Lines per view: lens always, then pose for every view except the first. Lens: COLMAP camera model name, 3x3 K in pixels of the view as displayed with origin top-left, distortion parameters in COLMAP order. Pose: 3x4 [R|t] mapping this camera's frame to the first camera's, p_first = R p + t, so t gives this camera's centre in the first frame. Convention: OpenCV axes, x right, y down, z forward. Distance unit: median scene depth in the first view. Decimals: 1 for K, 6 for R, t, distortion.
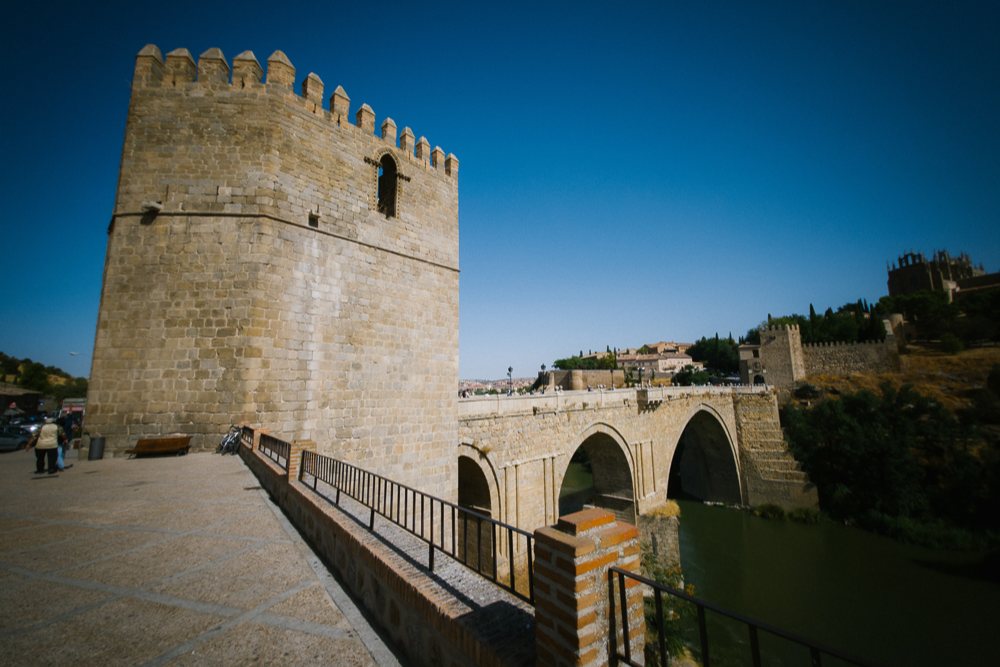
lens RADIAL K [[384.9, 0, 500.0], [0, 384.9, 333.5], [0, 0, 1]] dist [0.000515, -0.000252]
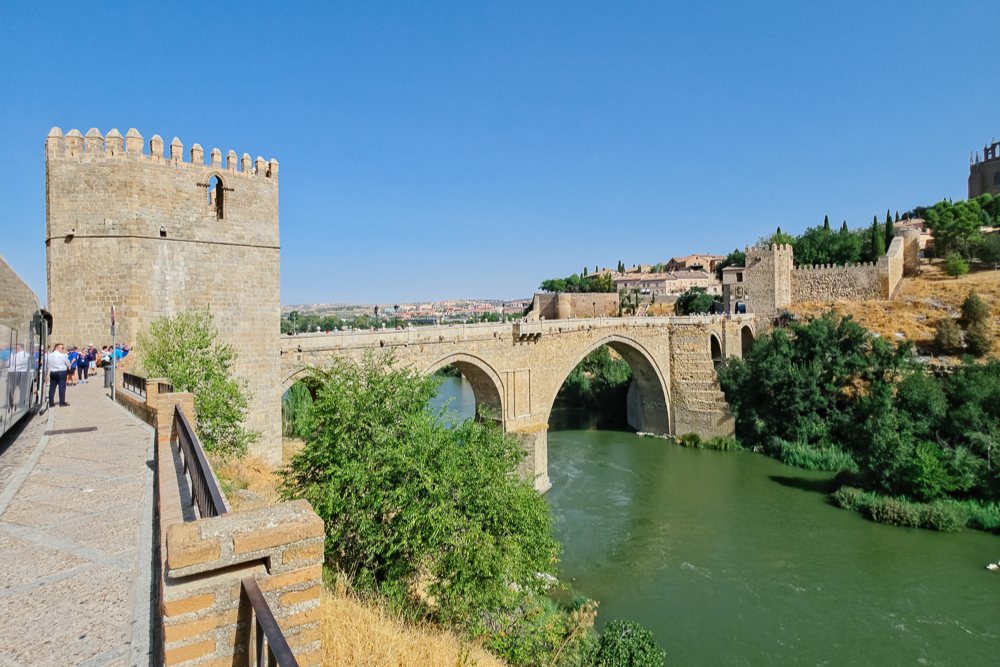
lens RADIAL K [[526.8, 0, 511.8], [0, 526.8, 311.1], [0, 0, 1]] dist [-0.001576, 0.000347]
pose [[0.999446, -0.002827, -0.033175, 0.781174], [0.007540, 0.989719, 0.142827, -0.193511], [0.032430, -0.142998, 0.989191, -0.892365]]
